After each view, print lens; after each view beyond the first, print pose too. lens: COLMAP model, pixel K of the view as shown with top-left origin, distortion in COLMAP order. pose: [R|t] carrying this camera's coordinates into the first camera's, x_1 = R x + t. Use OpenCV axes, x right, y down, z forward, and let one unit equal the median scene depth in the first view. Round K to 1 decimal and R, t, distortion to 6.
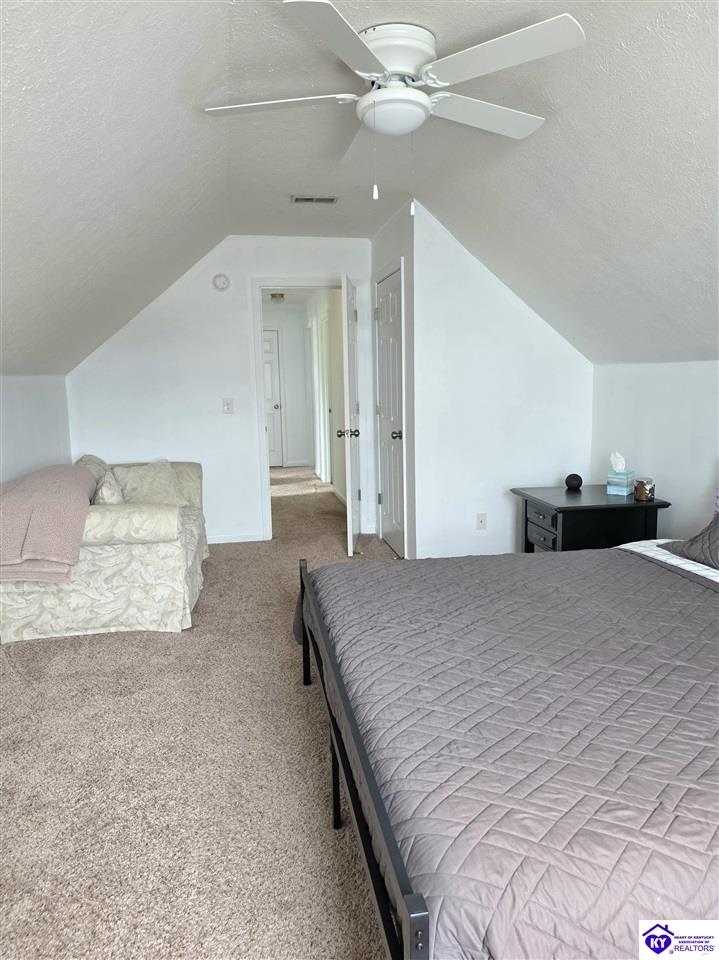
lens RADIAL K [[634.7, 0, 359.5], [0, 634.7, 480.0], [0, 0, 1]] dist [0.086895, -0.076962]
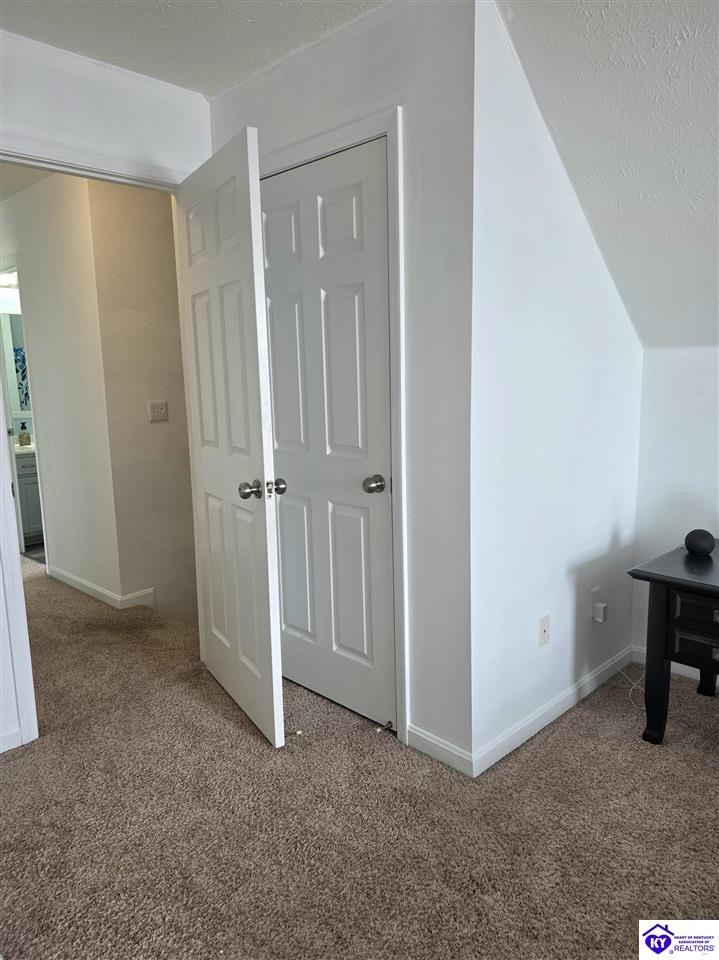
lens RADIAL K [[634.7, 0, 359.5], [0, 634.7, 480.0], [0, 0, 1]] dist [0.086895, -0.076962]
pose [[0.829877, -0.087583, 0.551029, -0.231541], [0.089351, 0.995718, 0.023697, -0.090988], [-0.550745, 0.029570, 0.834150, 0.623351]]
